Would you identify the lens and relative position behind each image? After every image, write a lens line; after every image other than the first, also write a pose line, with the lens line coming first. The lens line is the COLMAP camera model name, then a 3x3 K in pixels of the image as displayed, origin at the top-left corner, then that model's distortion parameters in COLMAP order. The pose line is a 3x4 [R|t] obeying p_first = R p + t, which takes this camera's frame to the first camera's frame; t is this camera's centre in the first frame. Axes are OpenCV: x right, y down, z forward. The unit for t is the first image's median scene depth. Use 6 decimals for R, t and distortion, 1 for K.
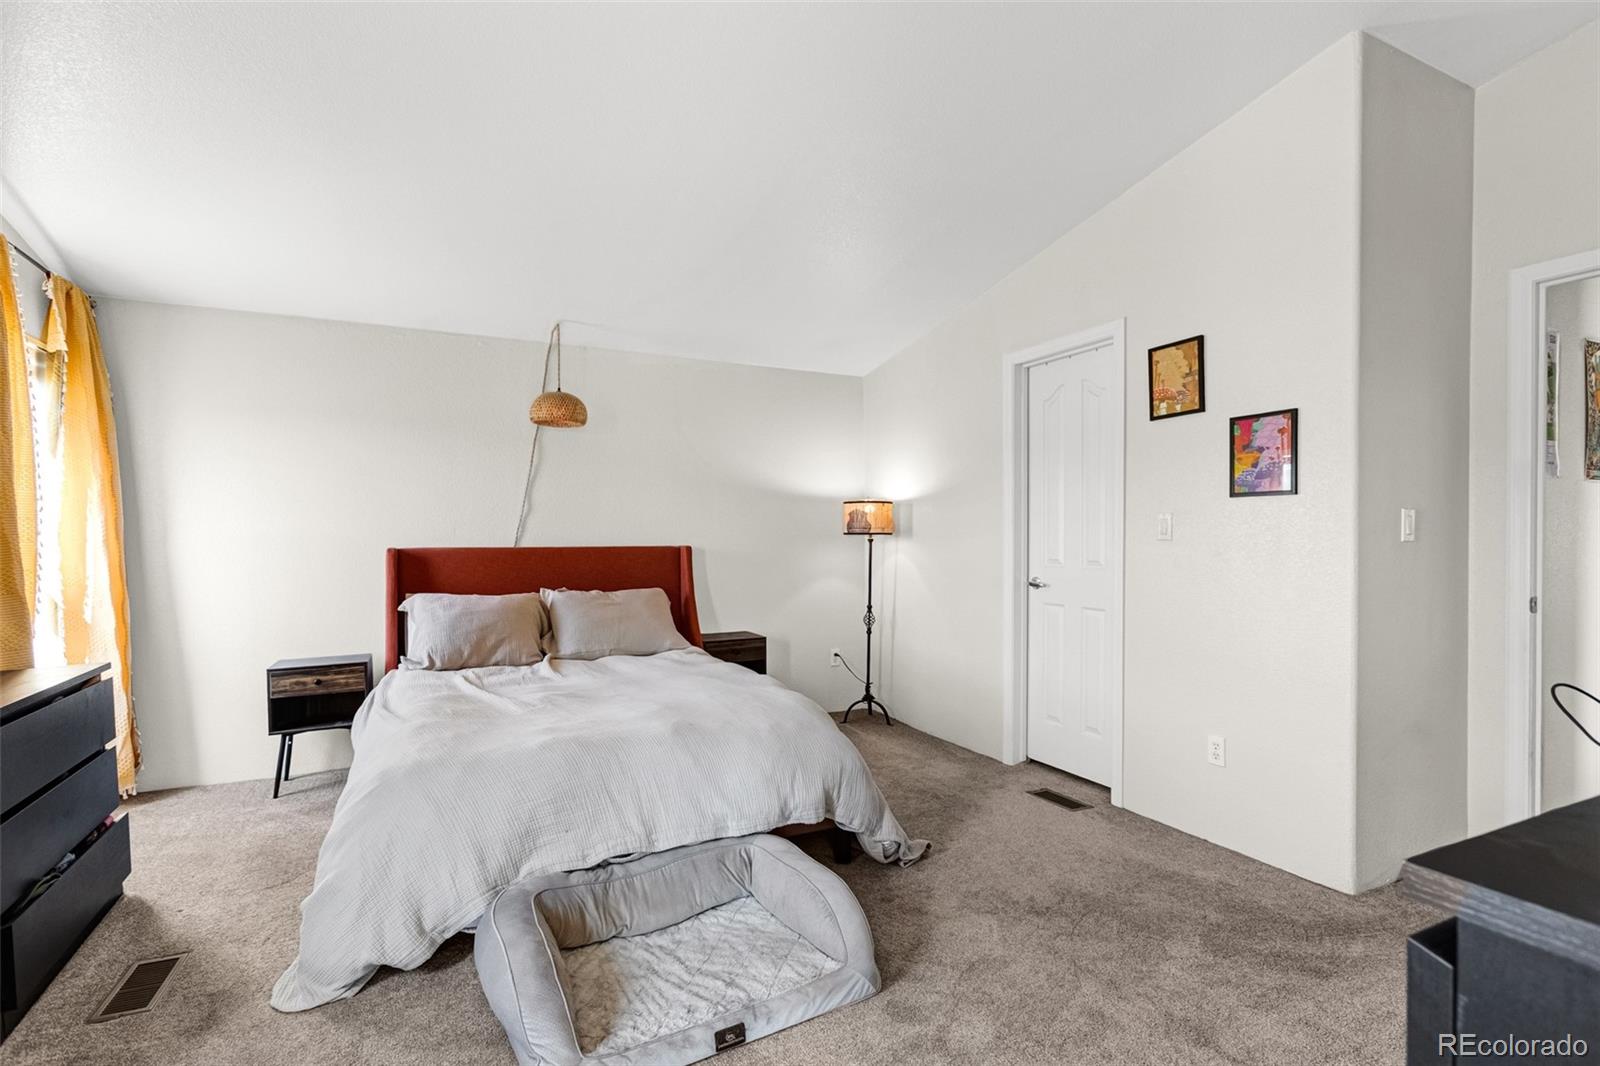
lens RADIAL K [[722.3, 0, 803.4], [0, 722.3, 534.4], [0, 0, 1]] dist [-0.008428, 0.005284]
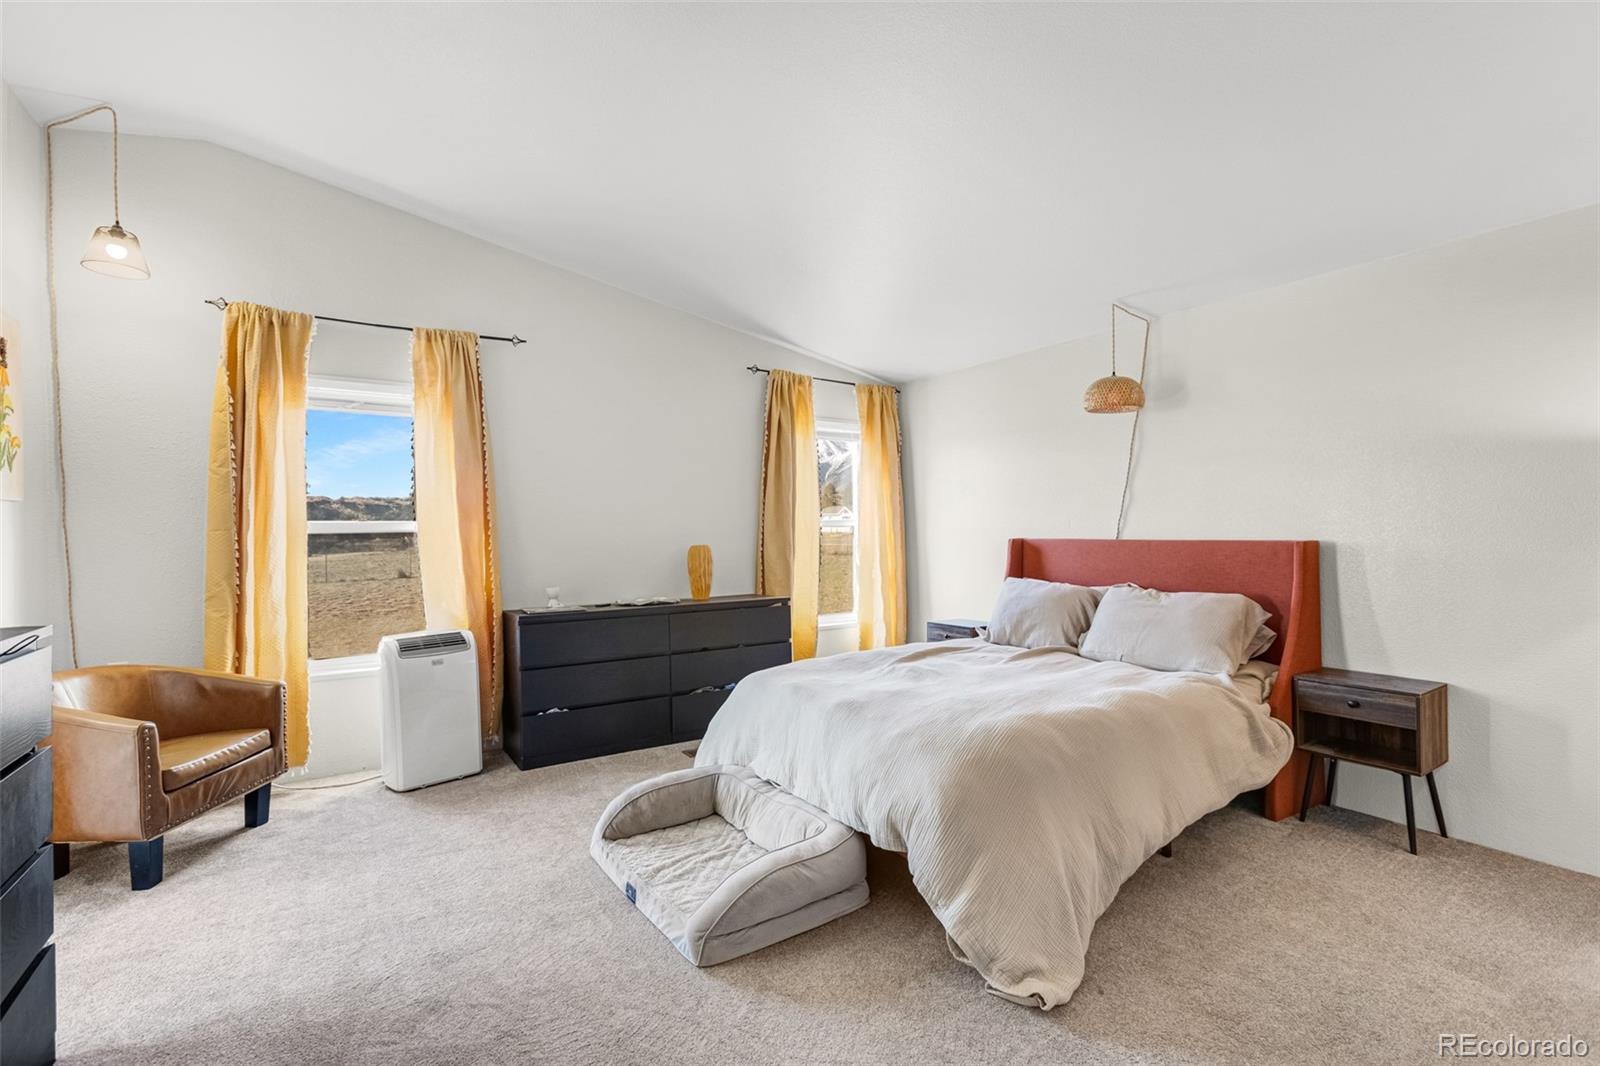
lens RADIAL K [[722.3, 0, 805.7], [0, 722.3, 531.3], [0, 0, 1]] dist [-0.008428, 0.005284]
pose [[0.130243, 0.004503, -0.991472, 0.546836], [0.000692, 0.999989, 0.004633, 0.001901], [0.991482, -0.001290, 0.130238, 0.484564]]
